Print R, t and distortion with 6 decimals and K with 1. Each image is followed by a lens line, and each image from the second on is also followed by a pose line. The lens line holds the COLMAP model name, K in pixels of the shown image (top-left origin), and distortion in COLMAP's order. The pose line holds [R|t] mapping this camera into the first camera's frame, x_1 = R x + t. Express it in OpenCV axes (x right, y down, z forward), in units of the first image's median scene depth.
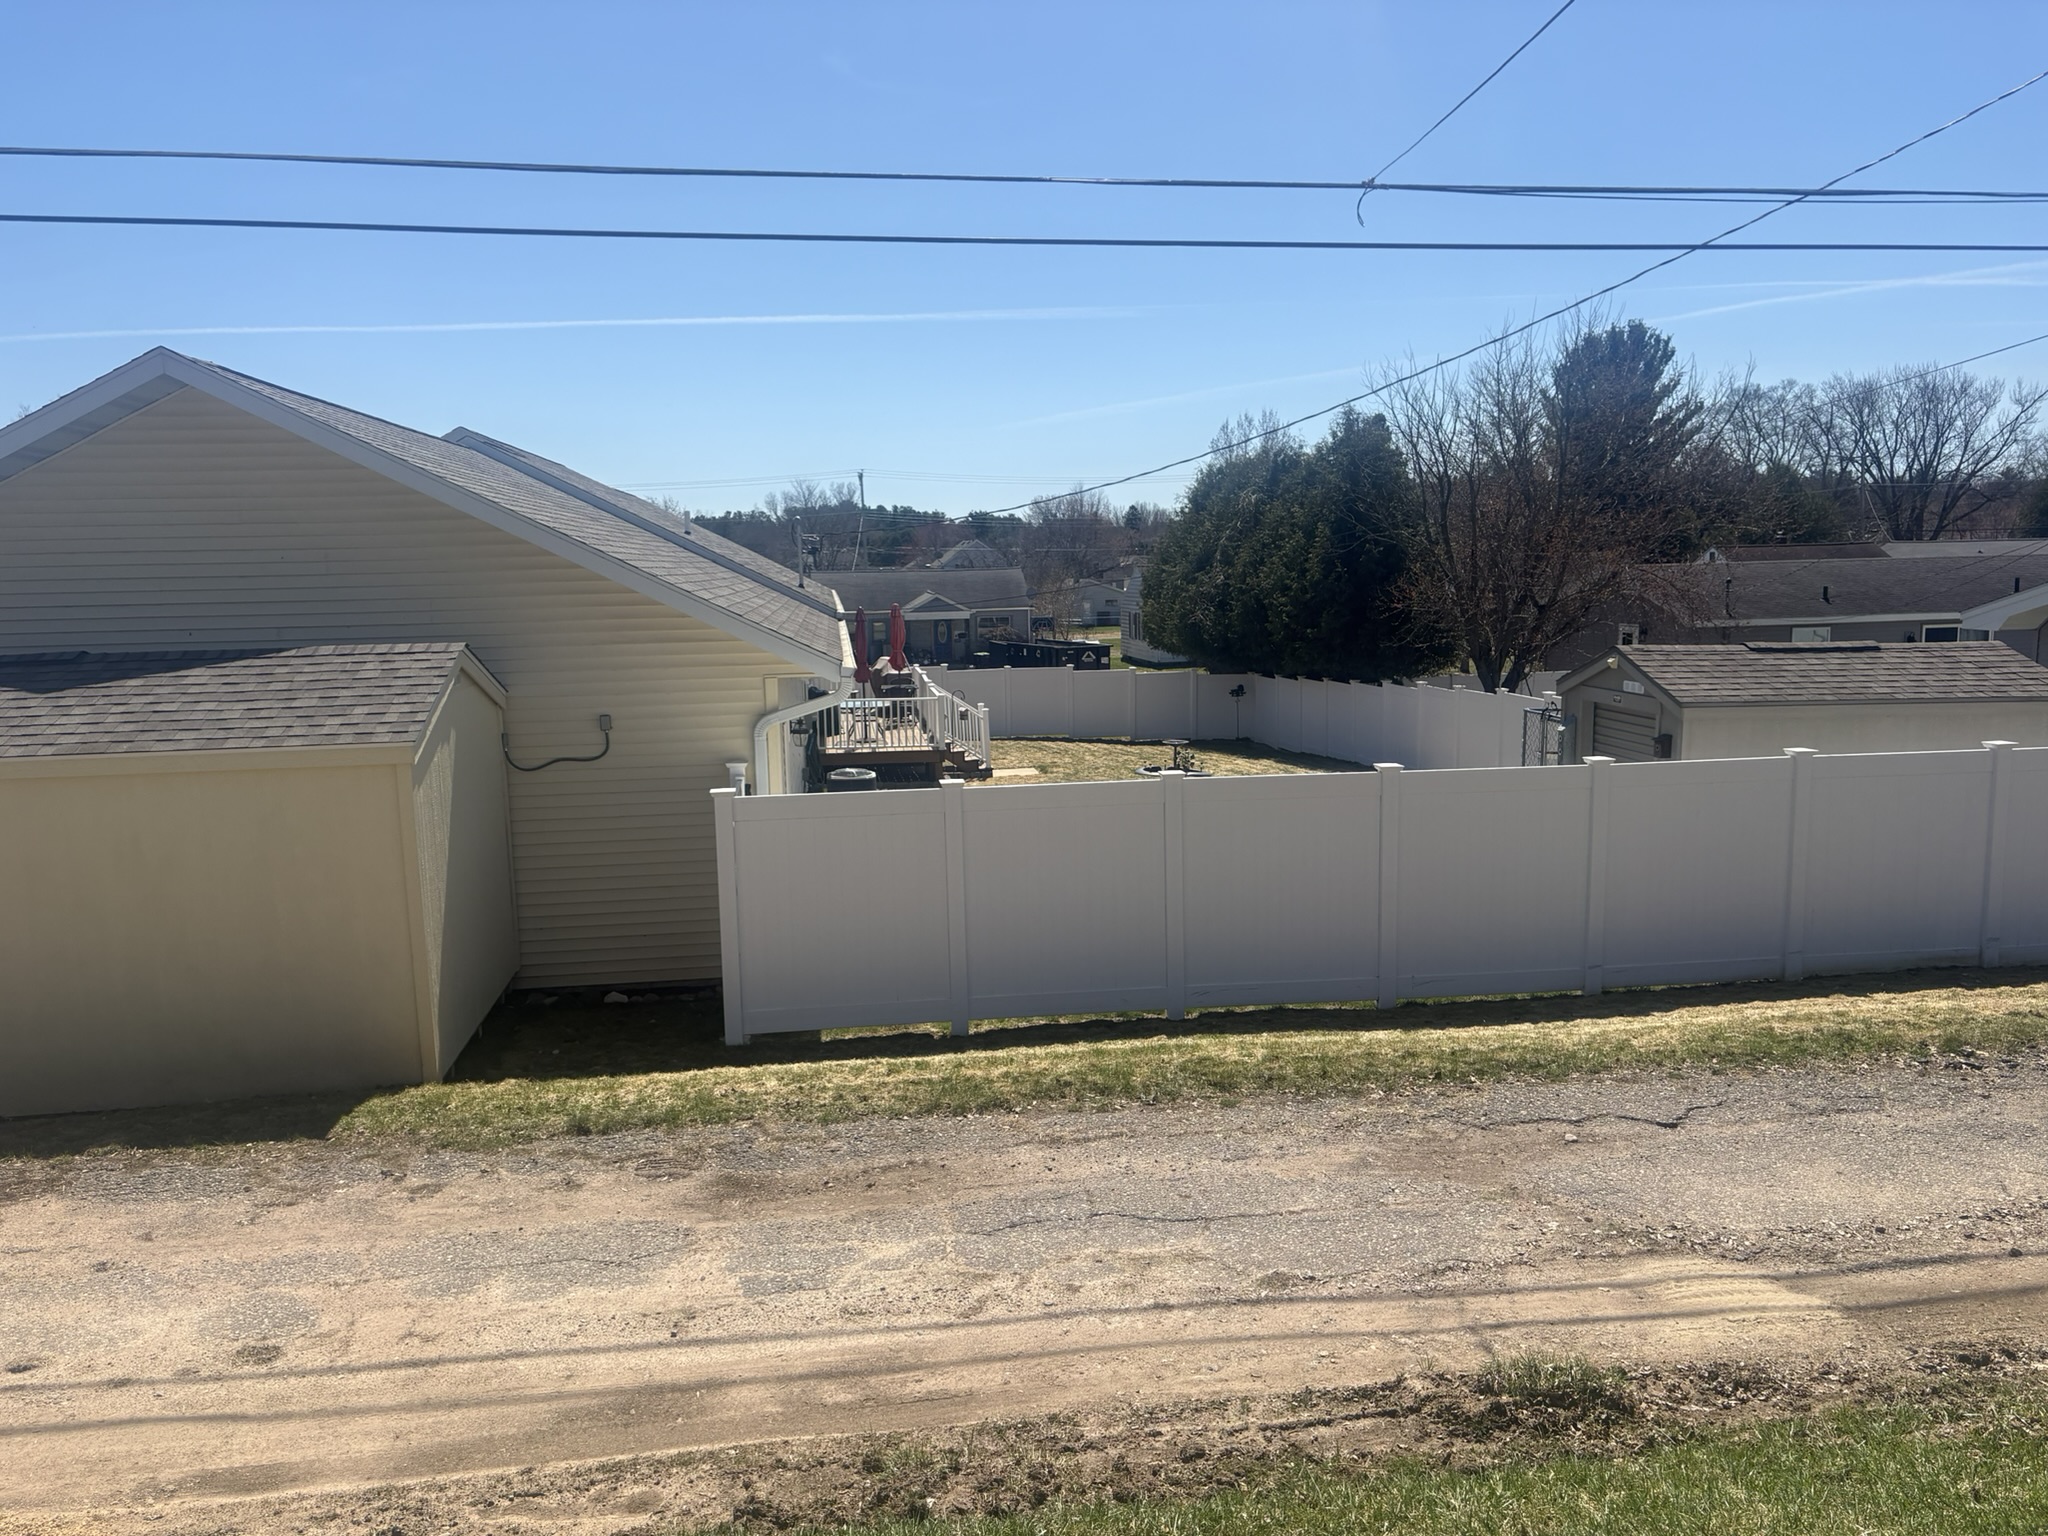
lens RADIAL K [[1569.2, 0, 1024.0], [0, 1569.2, 768.0], [0, 0, 1]] dist [0.045982, -0.056712]
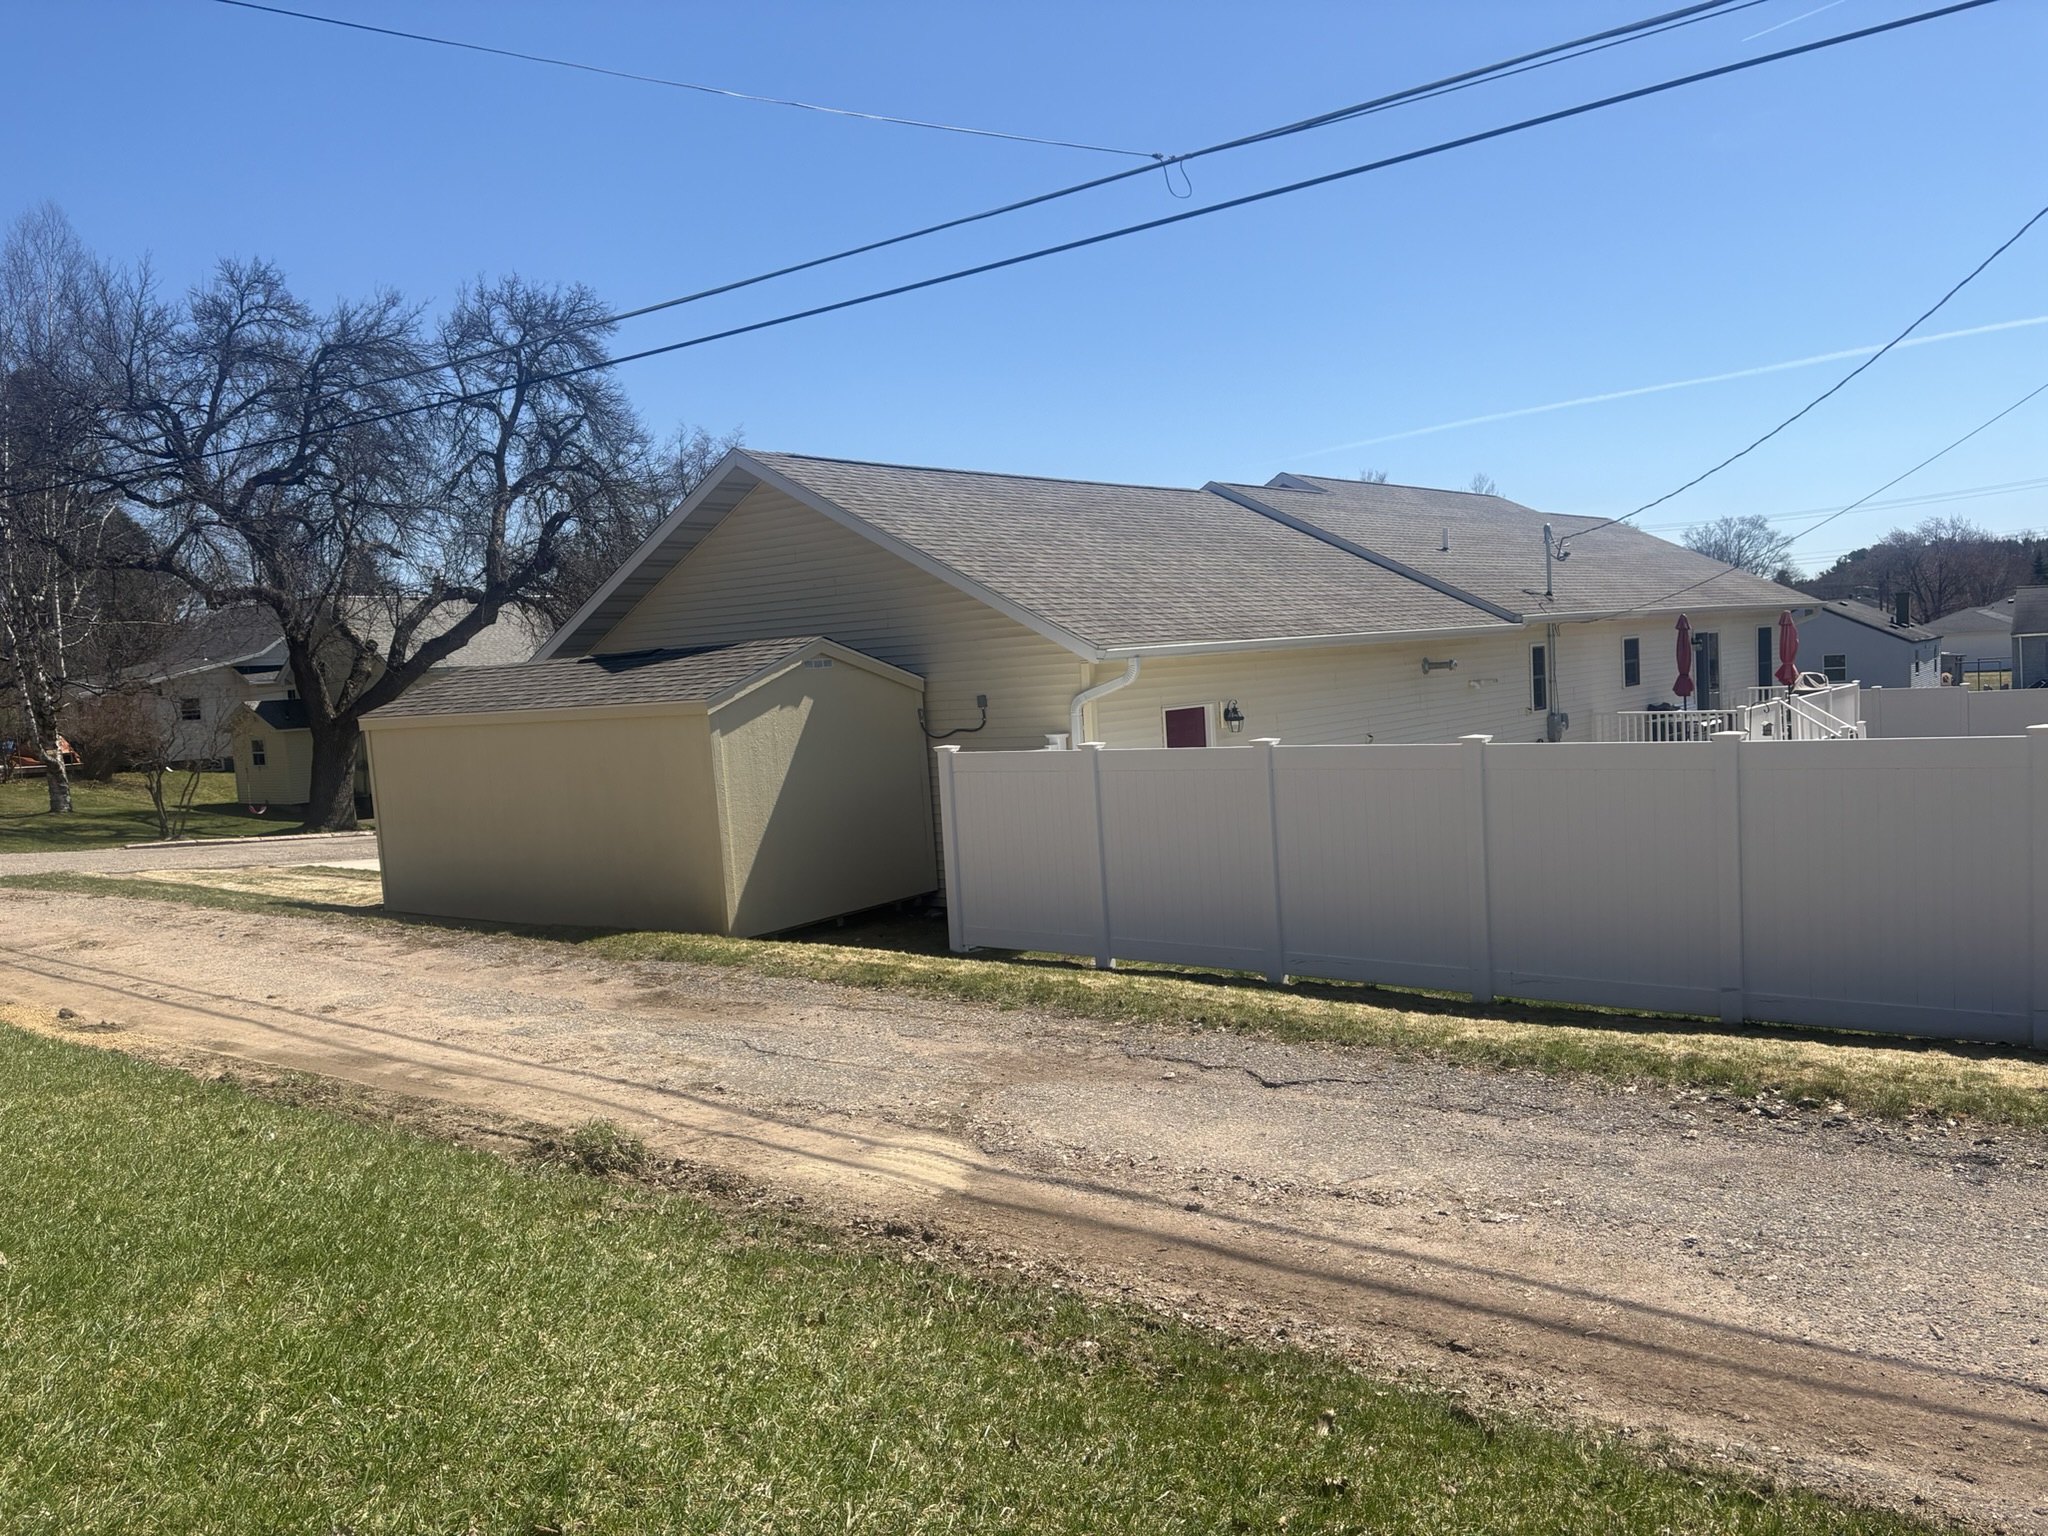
lens RADIAL K [[1569.2, 0, 1024.0], [0, 1569.2, 768.0], [0, 0, 1]] dist [0.045982, -0.056712]
pose [[0.687527, 0.026586, -0.725672, 0.993051], [-0.048944, 0.998754, -0.009781, 0.052331], [0.724507, 0.042242, 0.687972, 0.233300]]
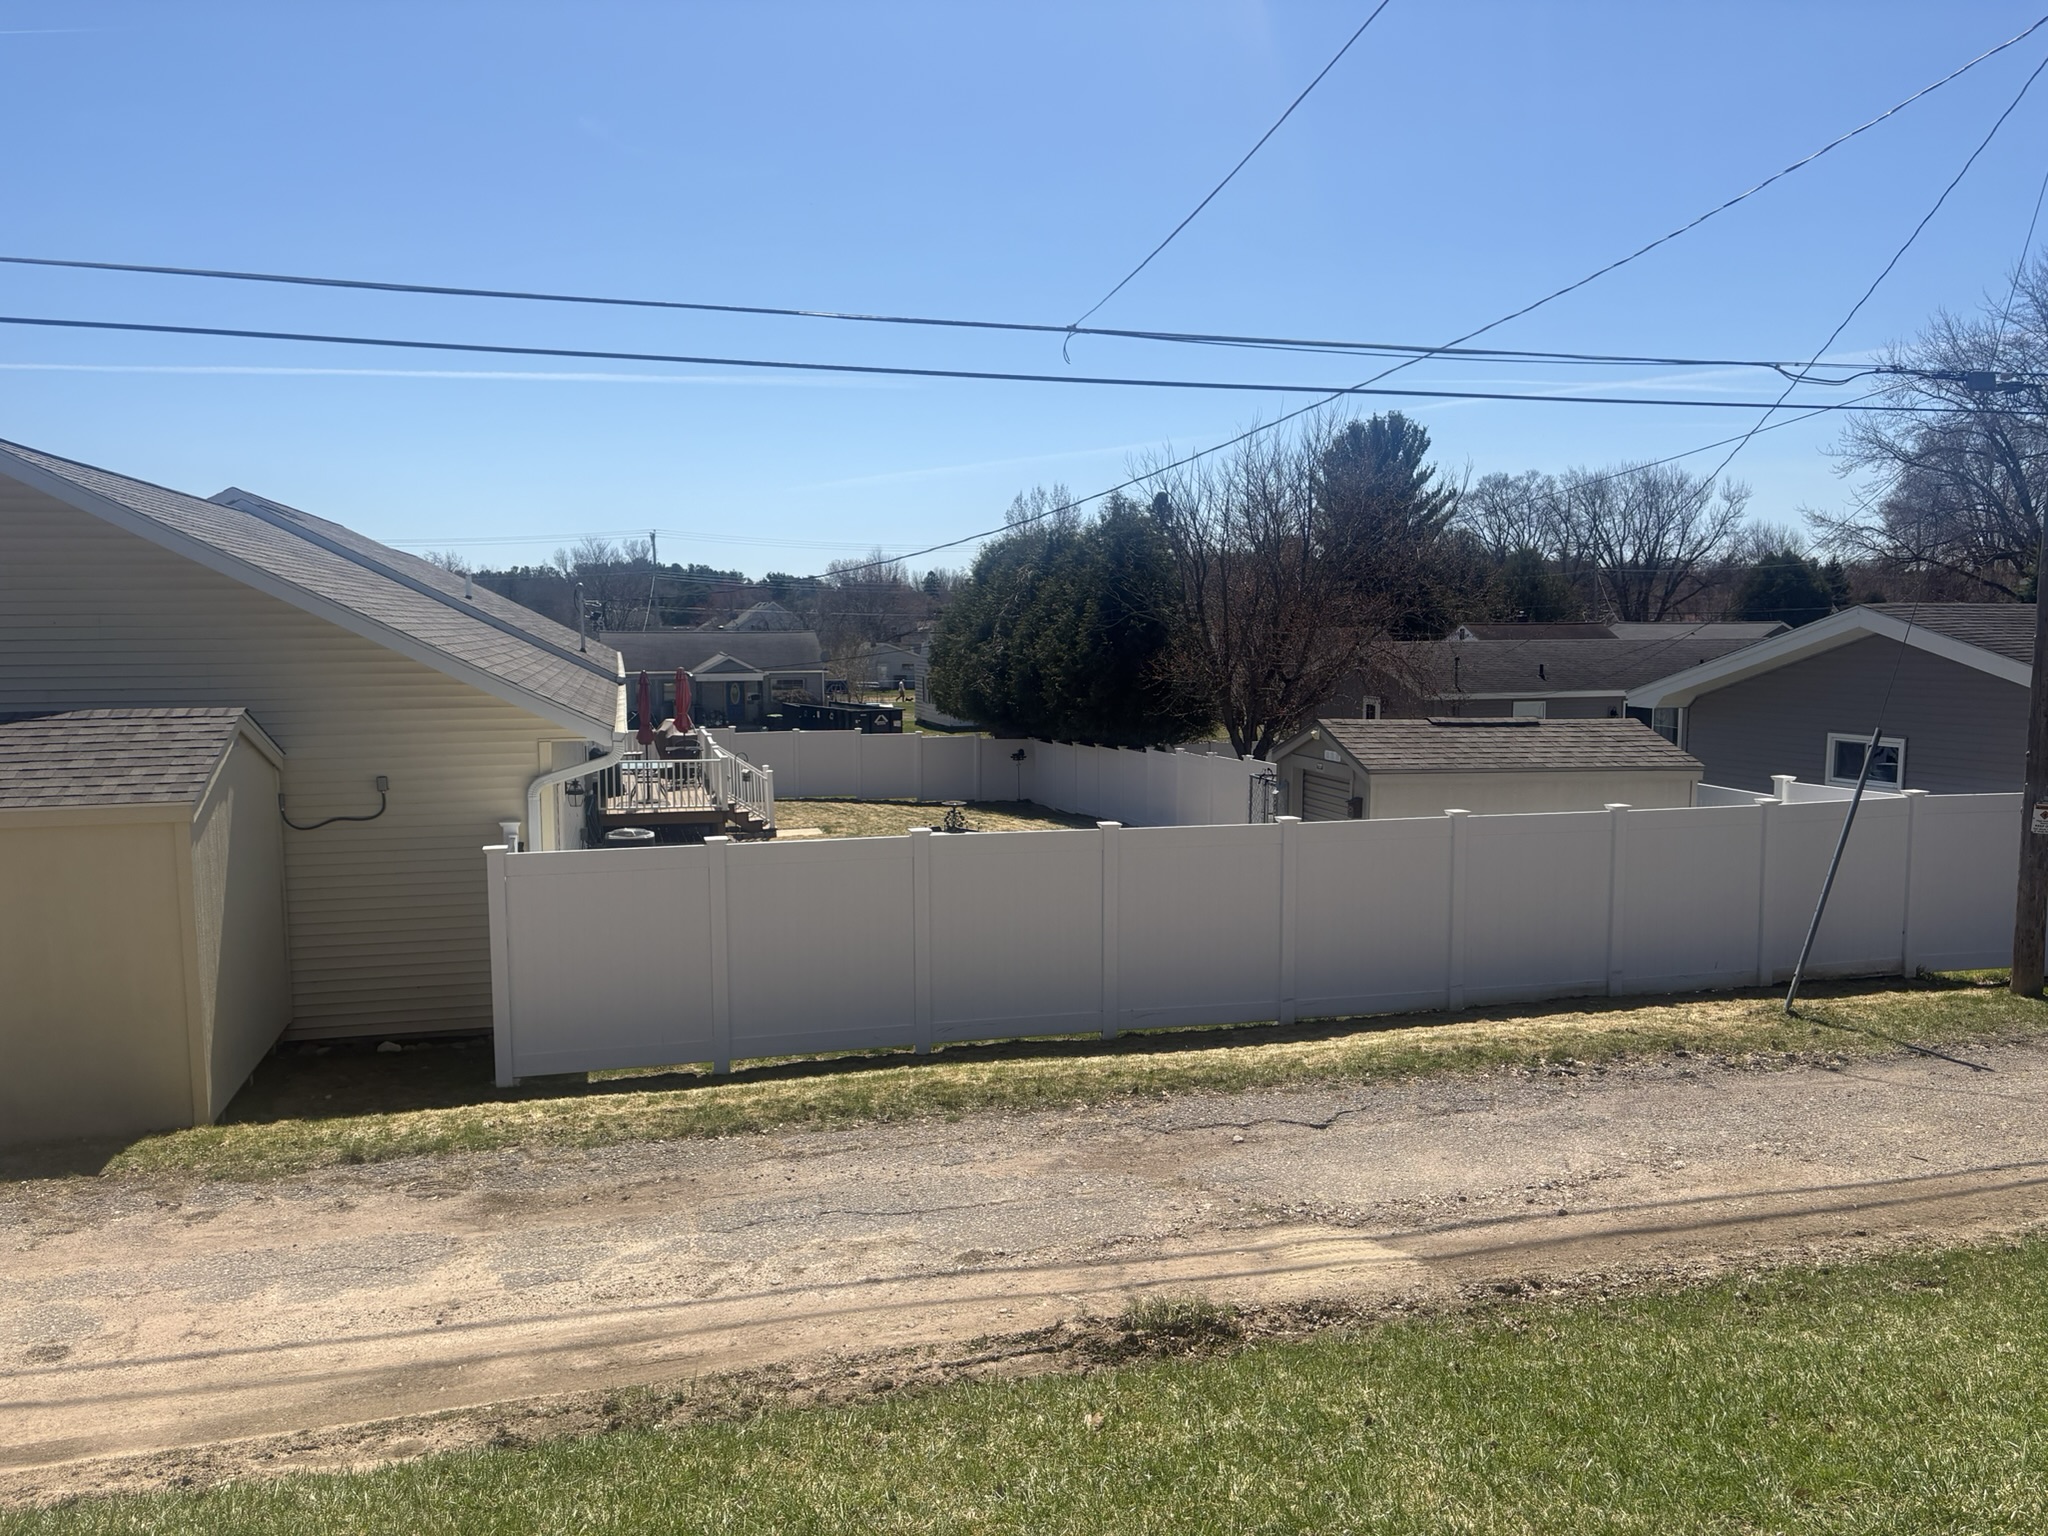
lens RADIAL K [[1564.6, 0, 1047.3], [0, 1564.6, 766.8], [0, 0, 1]] dist [0.043773, -0.053371]
pose [[0.989898, 0.005448, 0.141676, 0.036750], [0.000238, 0.999196, -0.040088, 0.003136], [-0.141780, 0.039716, 0.989101, -0.150976]]
